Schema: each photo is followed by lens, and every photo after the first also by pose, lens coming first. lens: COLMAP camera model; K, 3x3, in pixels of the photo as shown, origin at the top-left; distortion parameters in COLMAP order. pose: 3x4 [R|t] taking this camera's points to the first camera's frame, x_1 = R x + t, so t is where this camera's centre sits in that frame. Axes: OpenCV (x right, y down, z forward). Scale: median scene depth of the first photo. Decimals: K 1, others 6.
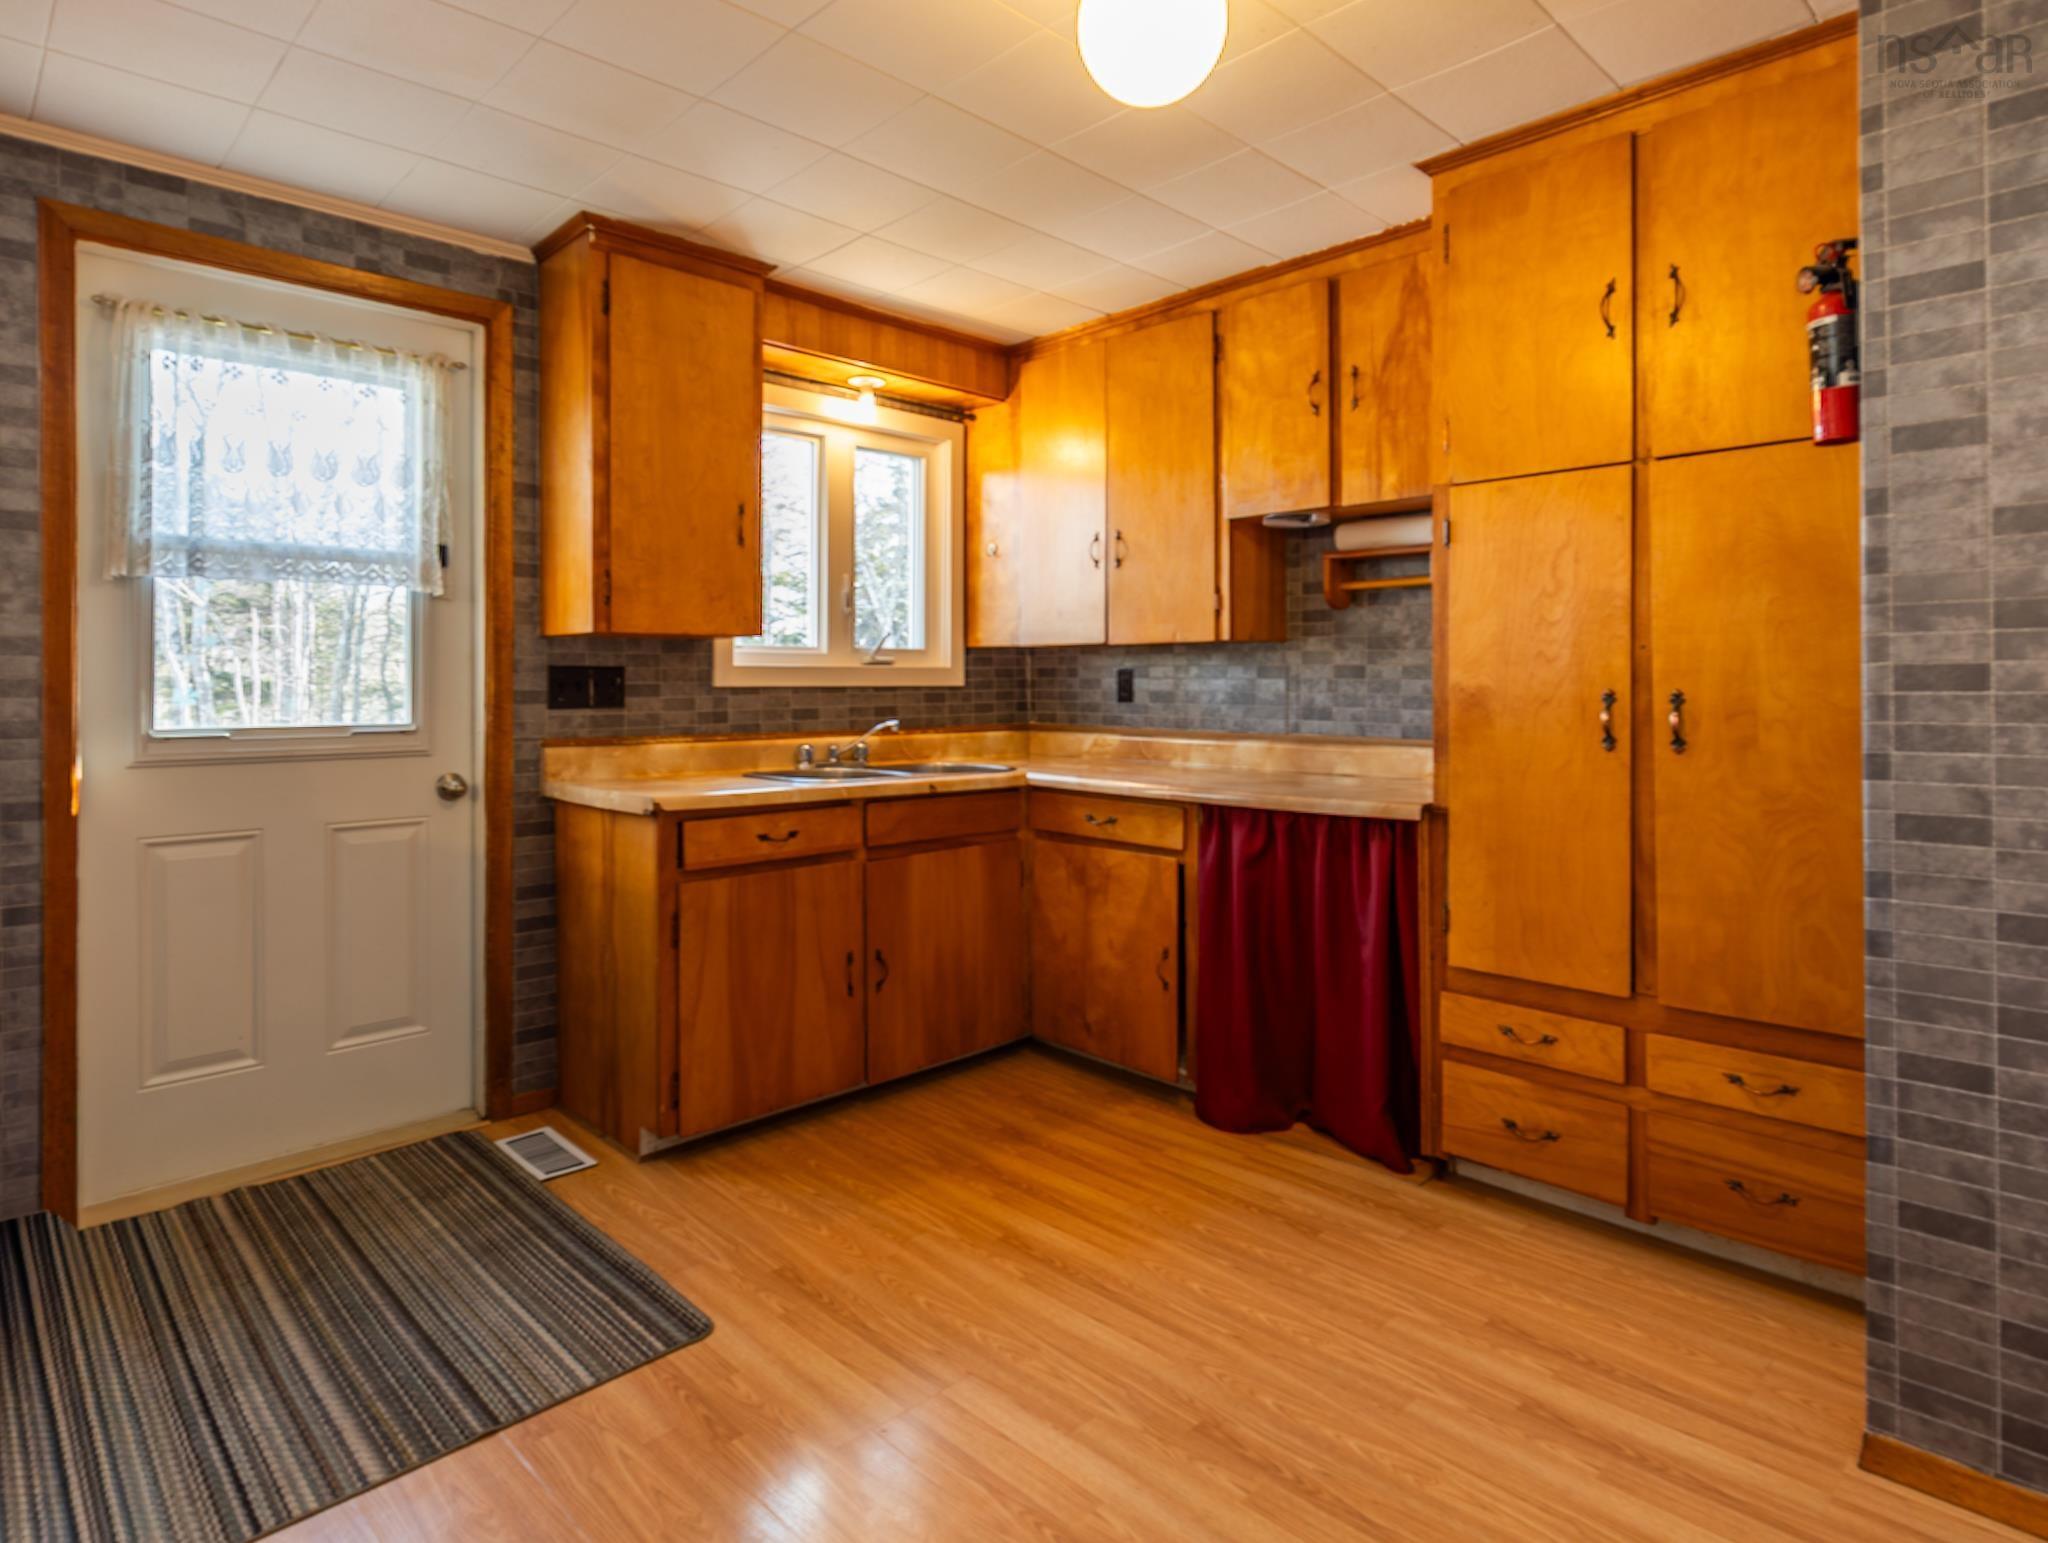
lens RADIAL K [[1142.1, 0, 1019.2], [0, 1142.1, 682.0], [0, 0, 1]] dist [-0.003462, -0.001064]
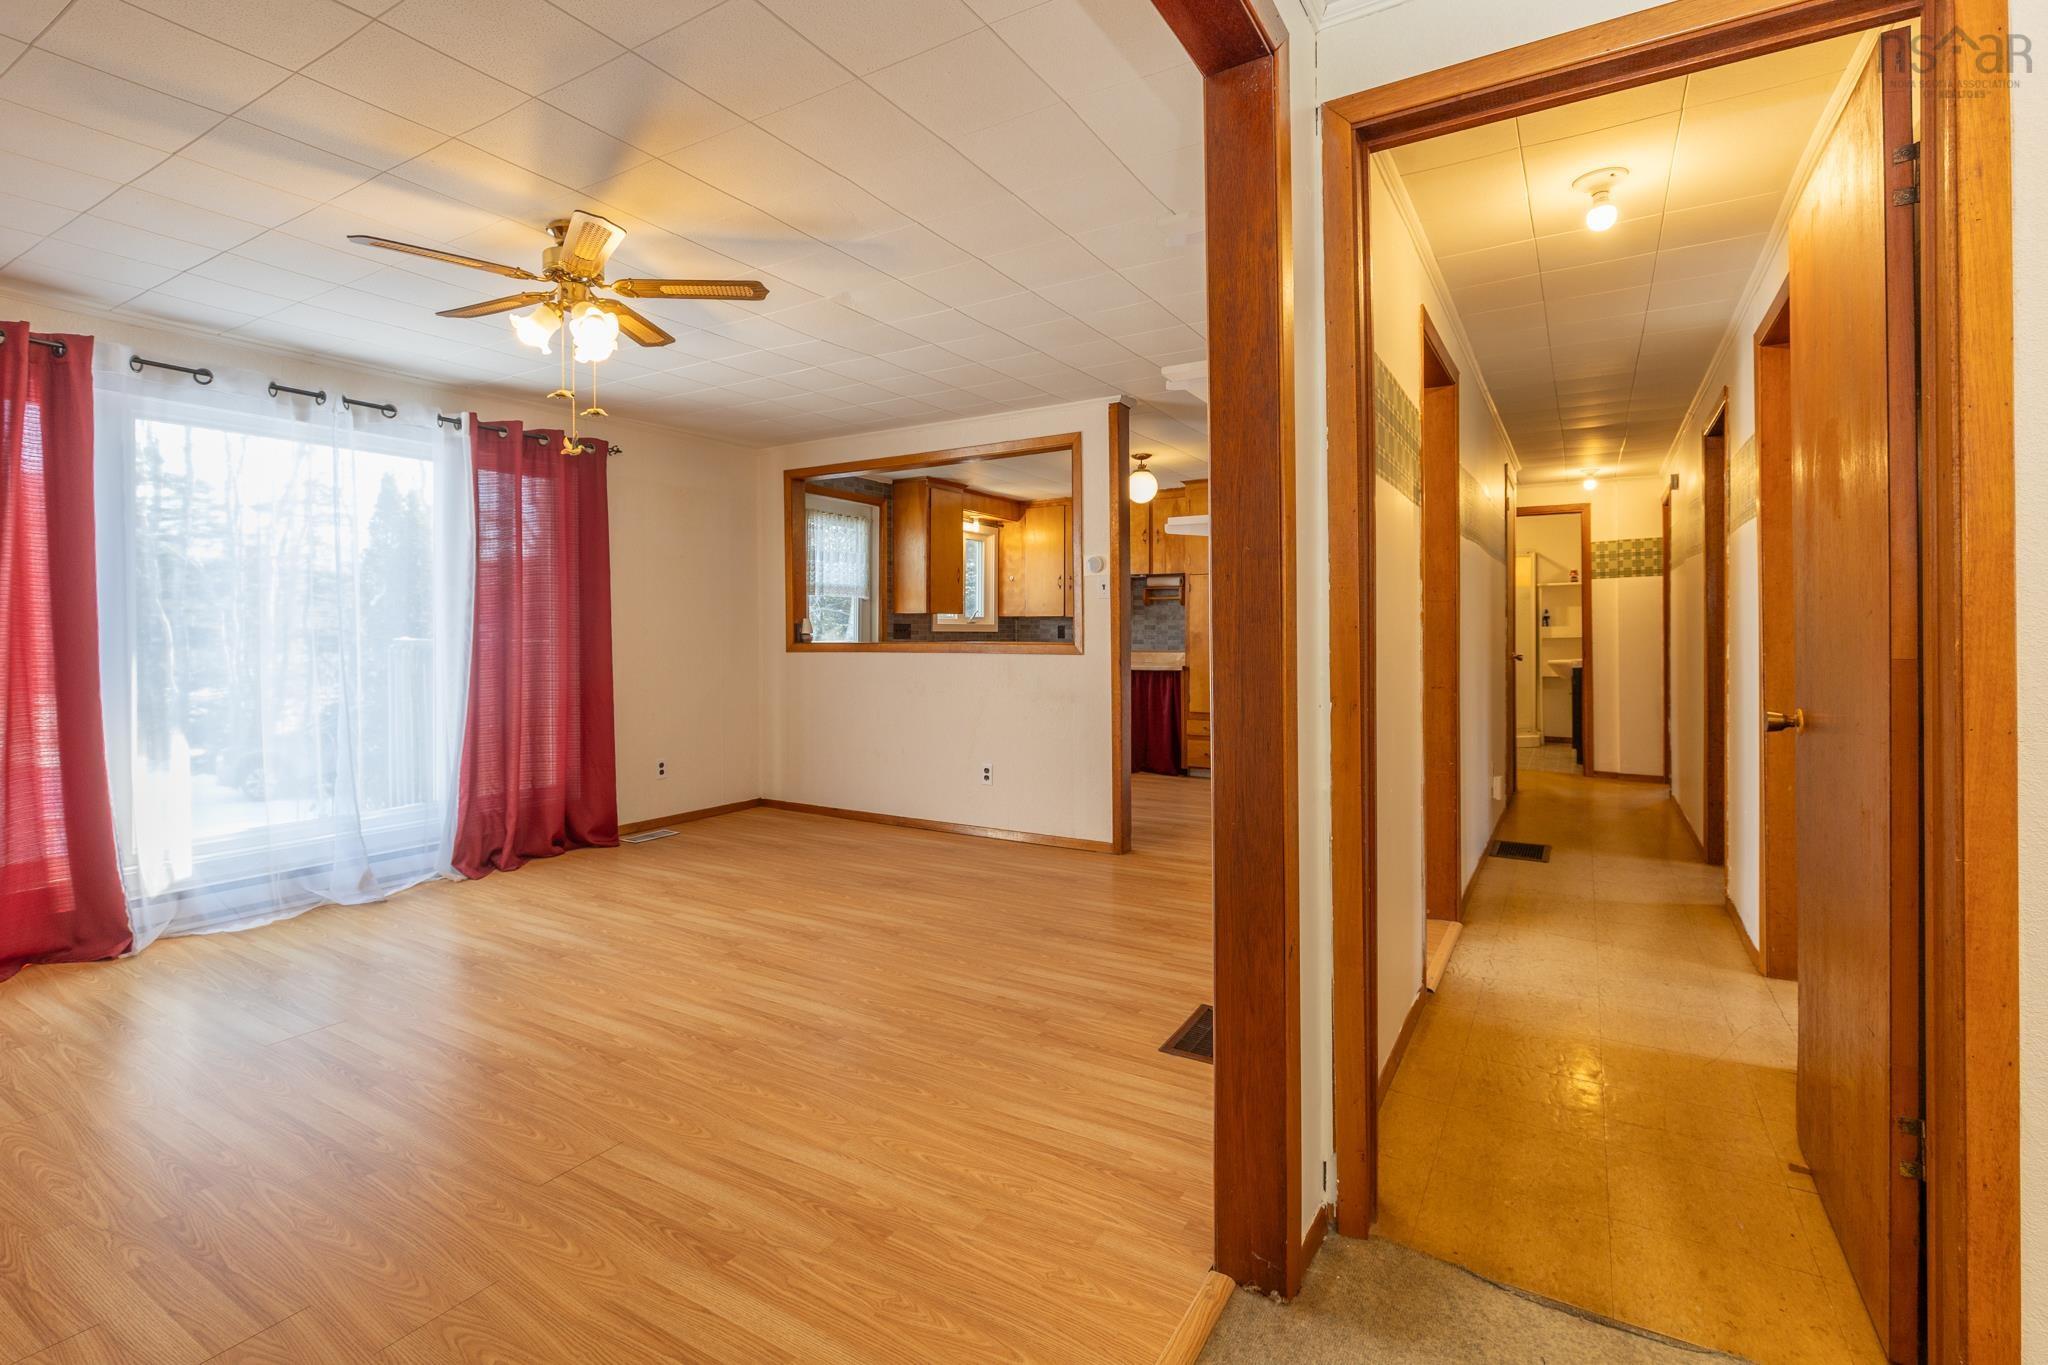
lens RADIAL K [[952.5, 0, 1012.2], [0, 952.5, 628.4], [0, 0, 1]] dist [-0.002111, -0.000975]
pose [[0.968631, 0.006228, 0.248426, -0.873419], [-0.004883, 0.999970, -0.006027, 0.013073], [-0.248456, 0.004625, 0.968632, -1.686518]]
